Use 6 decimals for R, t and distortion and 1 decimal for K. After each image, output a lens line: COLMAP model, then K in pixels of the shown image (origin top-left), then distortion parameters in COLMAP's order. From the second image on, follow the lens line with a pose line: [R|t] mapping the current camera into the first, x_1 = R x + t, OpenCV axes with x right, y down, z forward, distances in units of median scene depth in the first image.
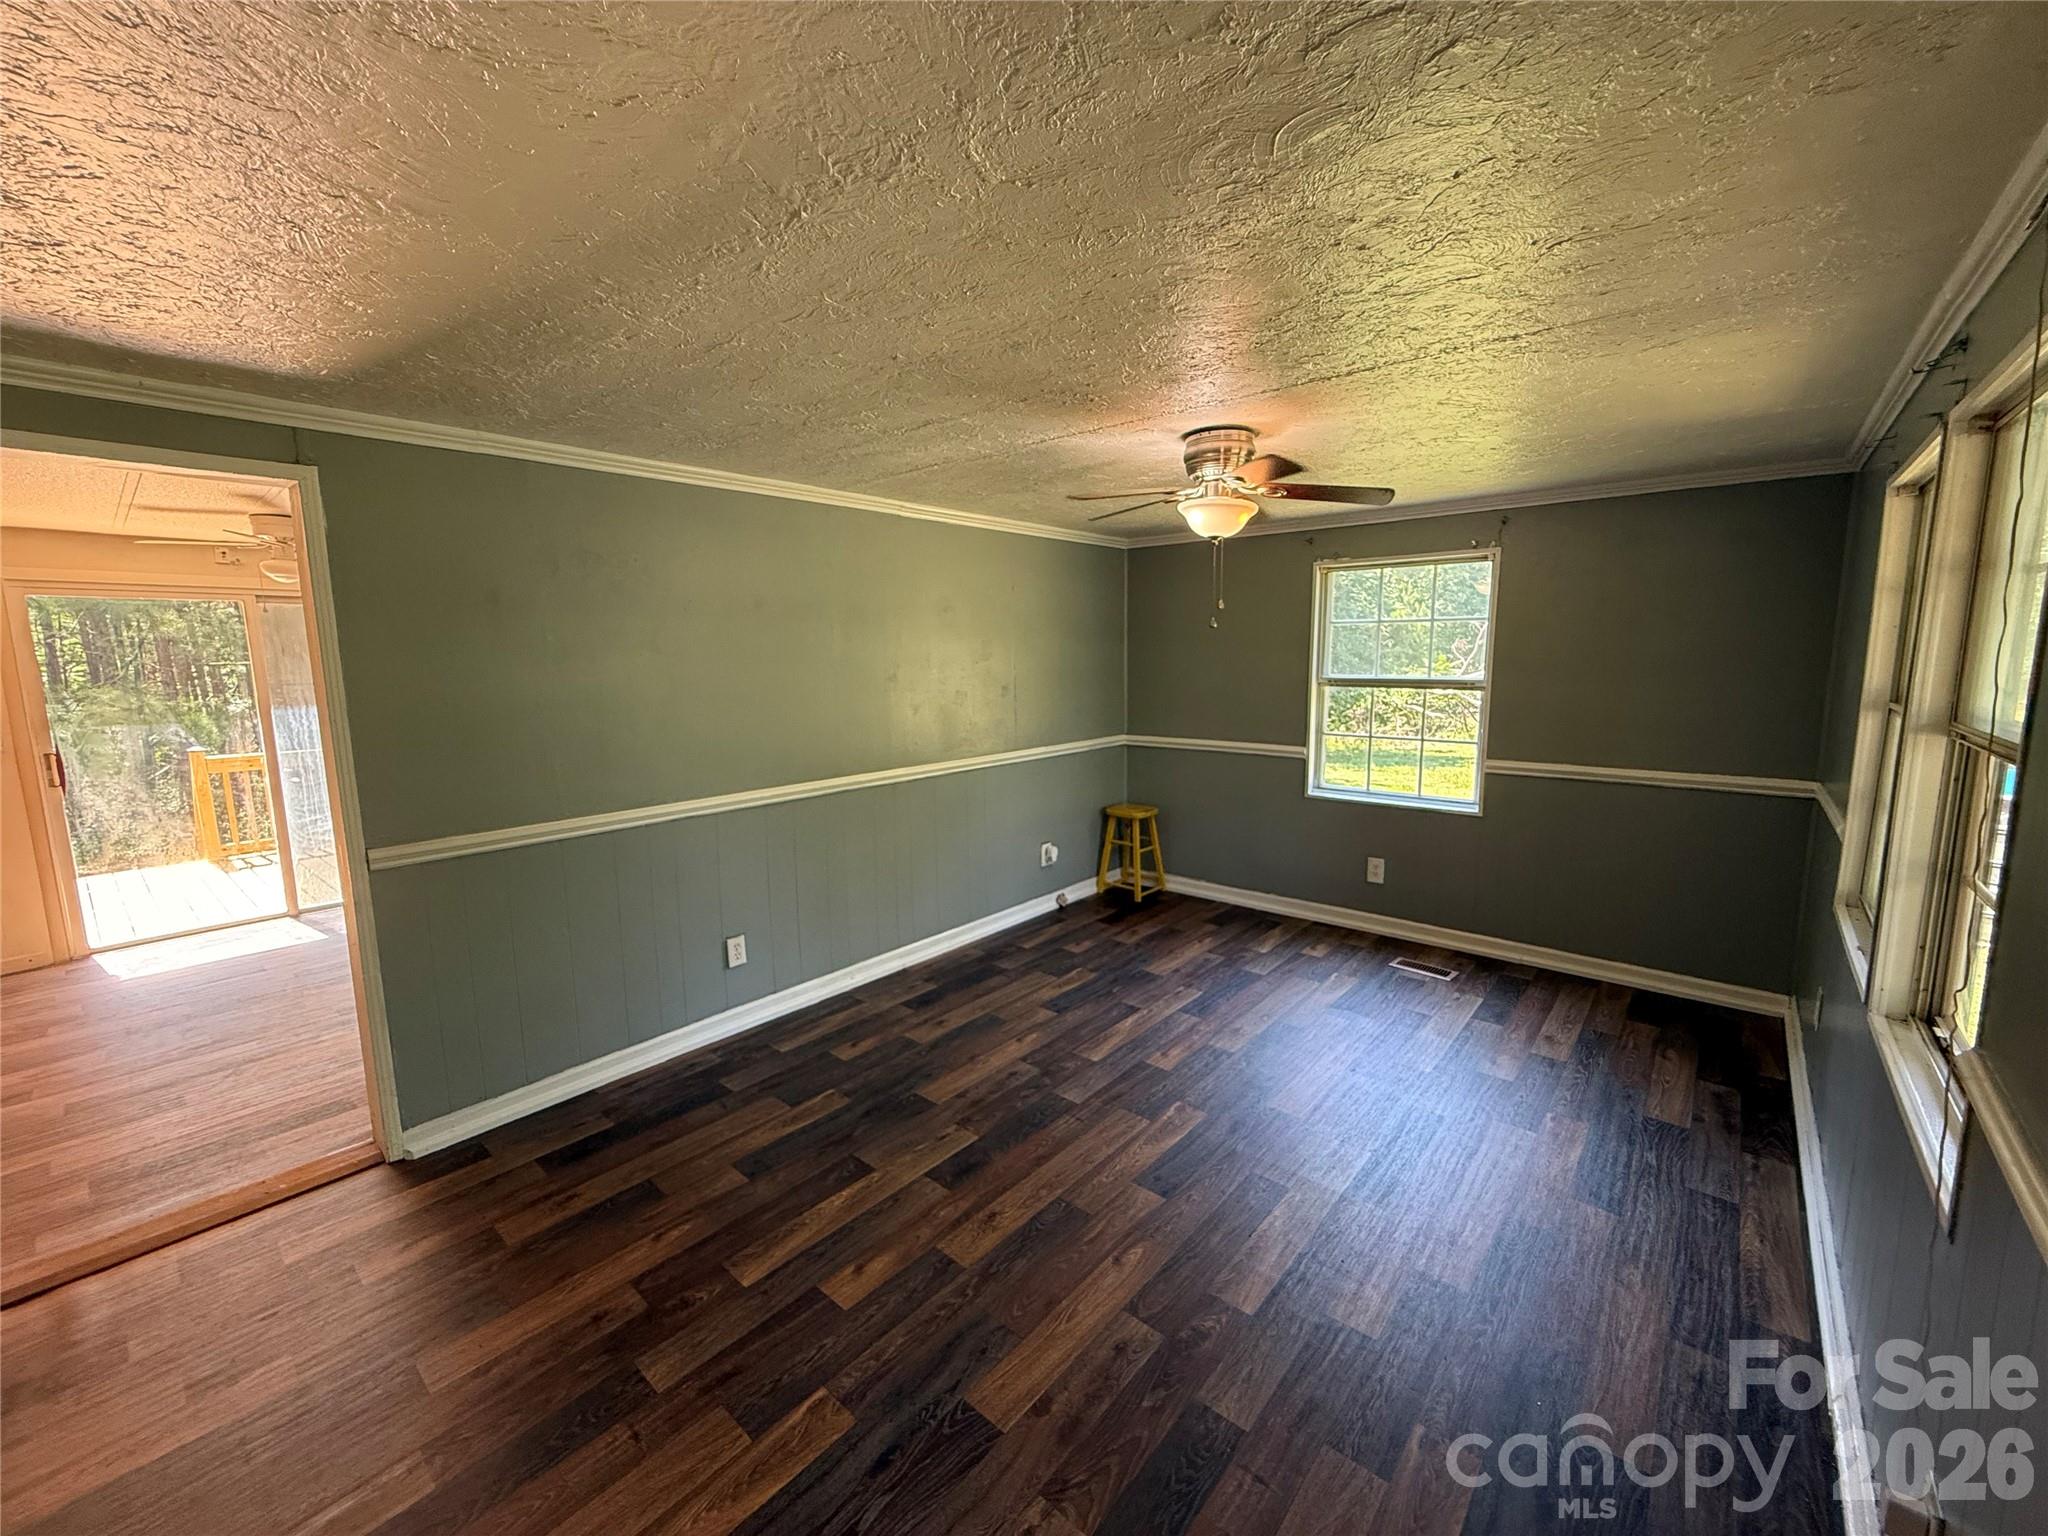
lens RADIAL K [[815.5, 0, 1020.1], [0, 815.5, 767.7], [0, 0, 1]] dist [-0.000075, 0.000162]
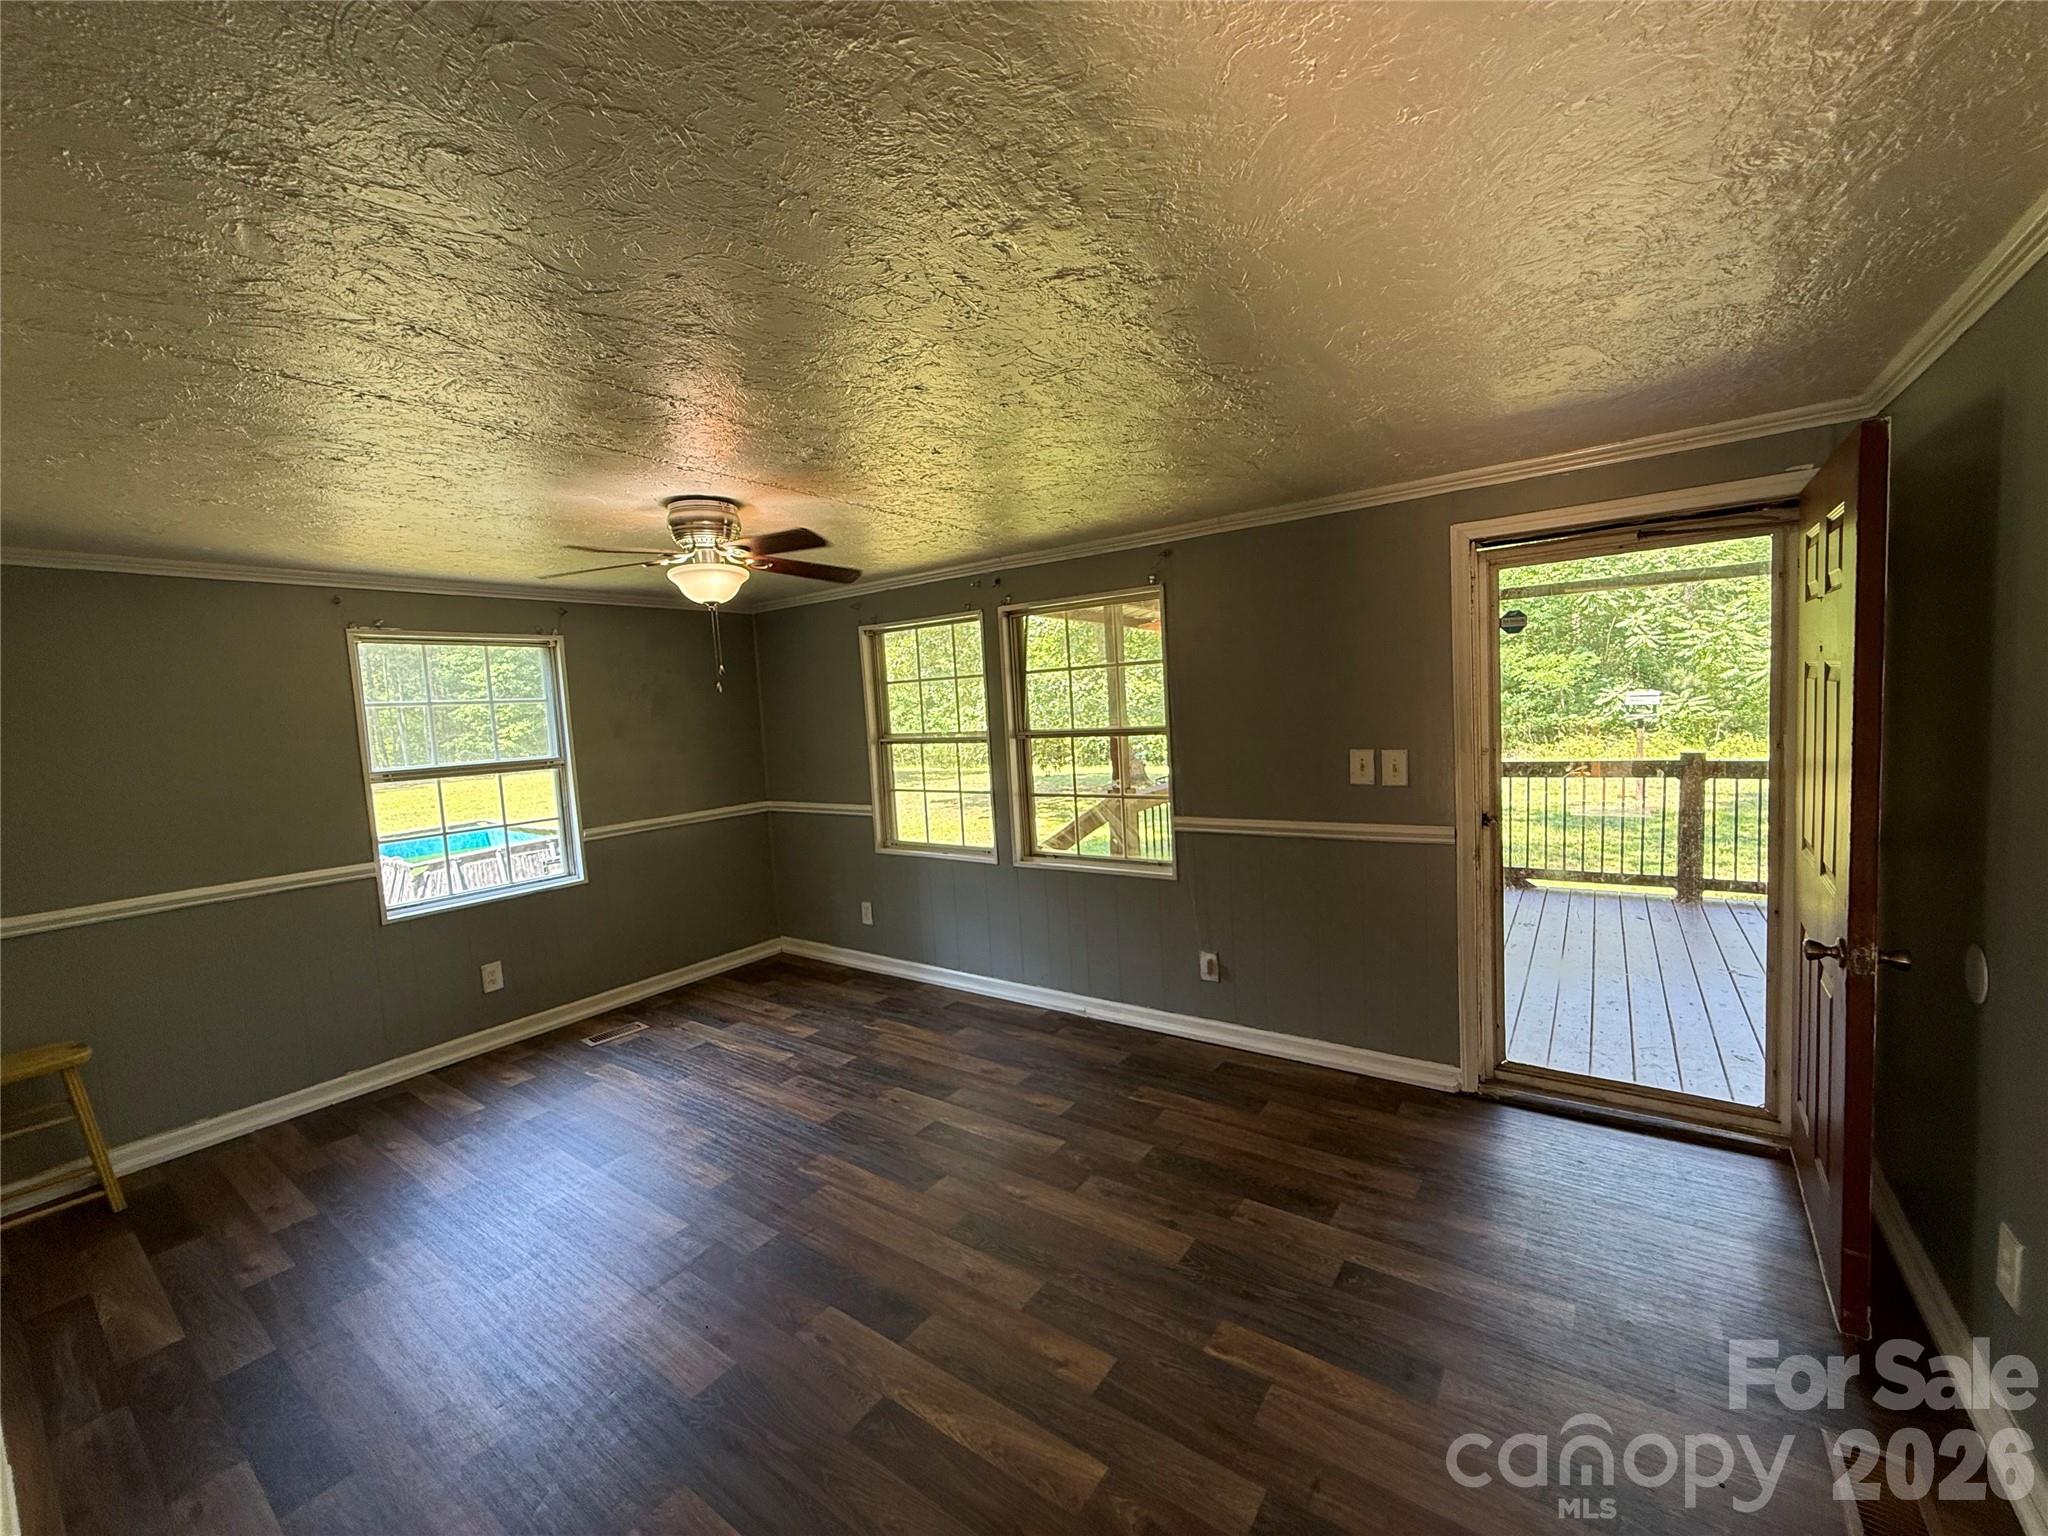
lens RADIAL K [[815.5, 0, 1020.1], [0, 815.5, 767.7], [0, 0, 1]] dist [-0.000075, 0.000162]
pose [[-0.093363, -0.058590, 0.993907, -0.613400], [0.196571, 0.977533, 0.076090, -0.065749], [-0.976034, 0.202477, -0.079748, 0.569390]]
